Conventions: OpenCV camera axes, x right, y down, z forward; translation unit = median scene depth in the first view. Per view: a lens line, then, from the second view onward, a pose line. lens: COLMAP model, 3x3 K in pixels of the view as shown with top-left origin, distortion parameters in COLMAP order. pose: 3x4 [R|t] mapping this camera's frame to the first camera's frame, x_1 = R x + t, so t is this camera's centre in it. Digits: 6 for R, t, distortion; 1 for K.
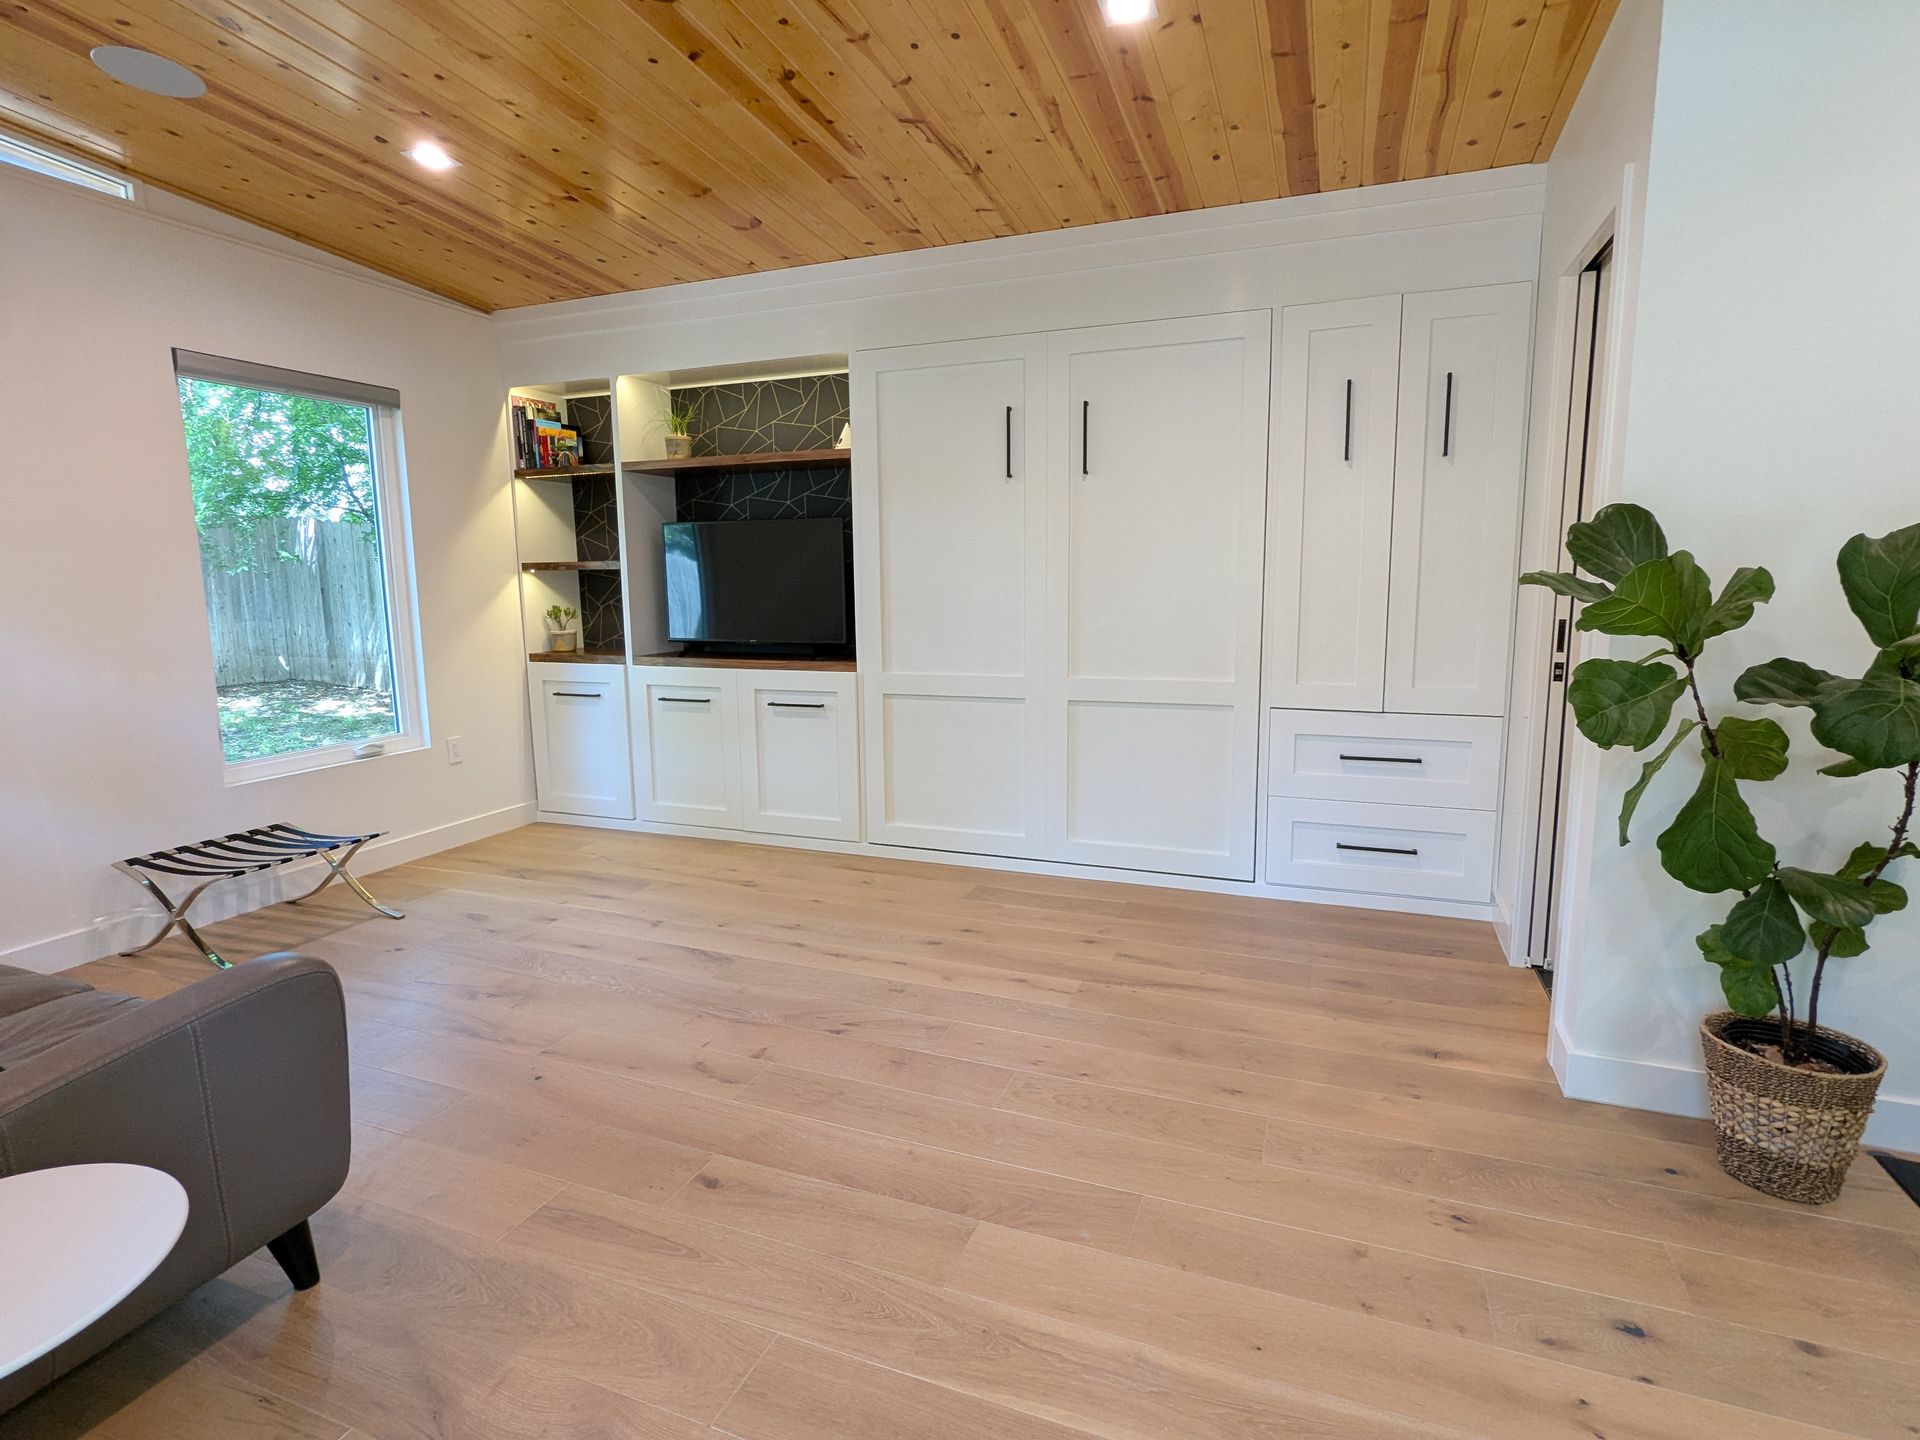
lens RADIAL K [[971.4, 0, 961.9], [0, 971.4, 716.3], [0, 0, 1]] dist [-0.005199, 0.004048]
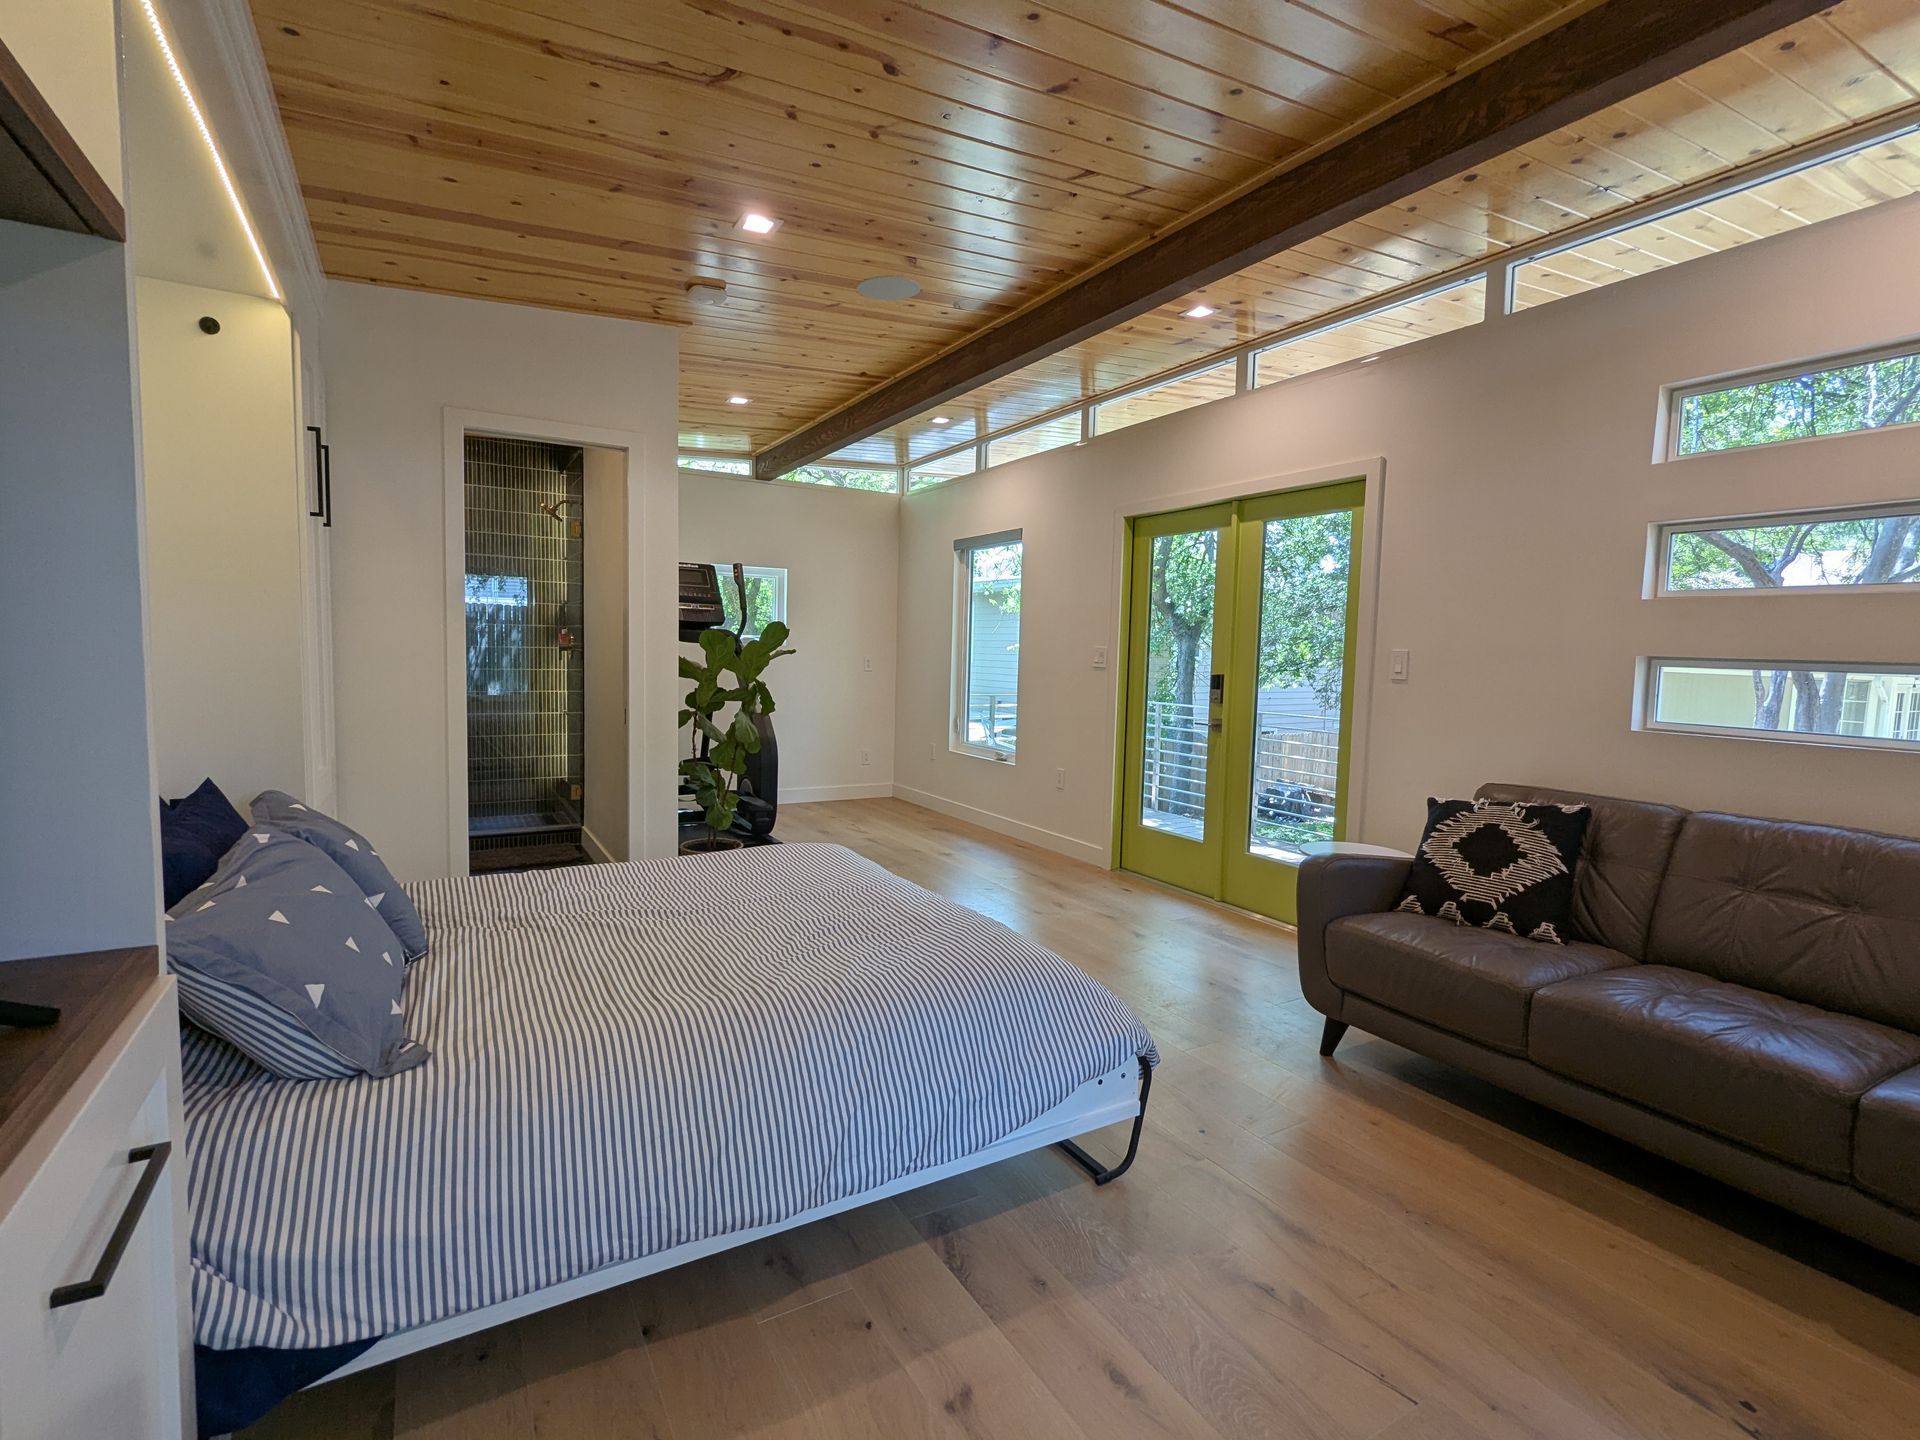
lens RADIAL K [[908.0, 0, 957.8], [0, 908.0, 716.7], [0, 0, 1]] dist [-0.004339, 0.002976]
pose [[-0.784178, -0.056958, 0.617916, -0.569590], [0.075317, 0.979680, 0.185888, -0.190919], [-0.615948, 0.192309, -0.763954, 1.282936]]
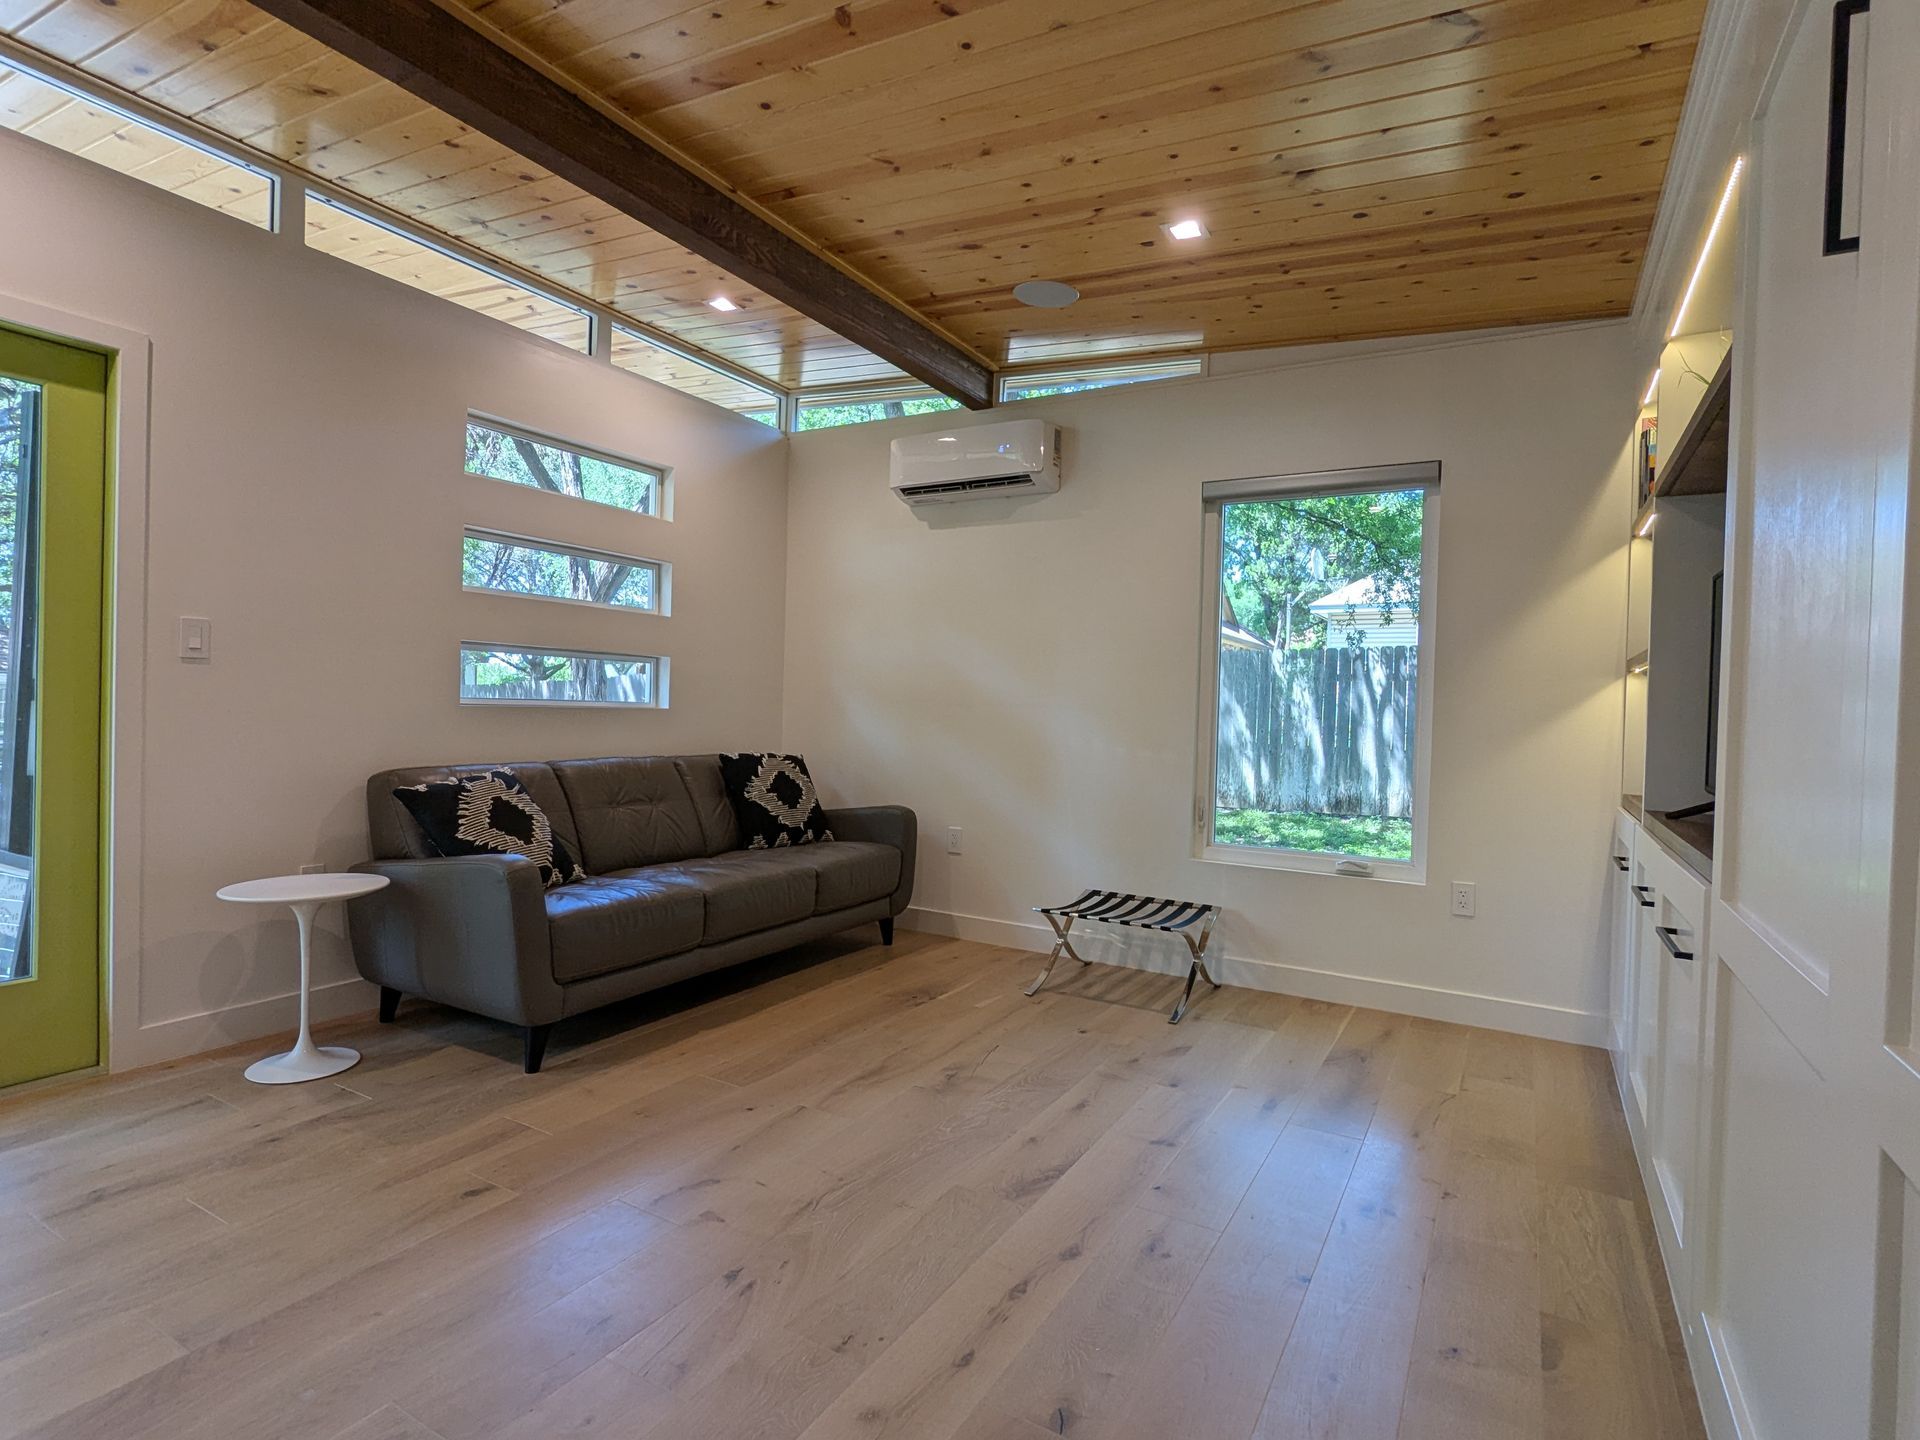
lens RADIAL K [[971.4, 0, 957.5], [0, 971.4, 717.3], [0, 0, 1]] dist [-0.005199, 0.004048]
pose [[-0.158710, 0.019657, -0.987129, 0.402568], [-0.171953, 0.983972, 0.047241, -0.099168], [0.972236, 0.177237, -0.152786, 0.917297]]
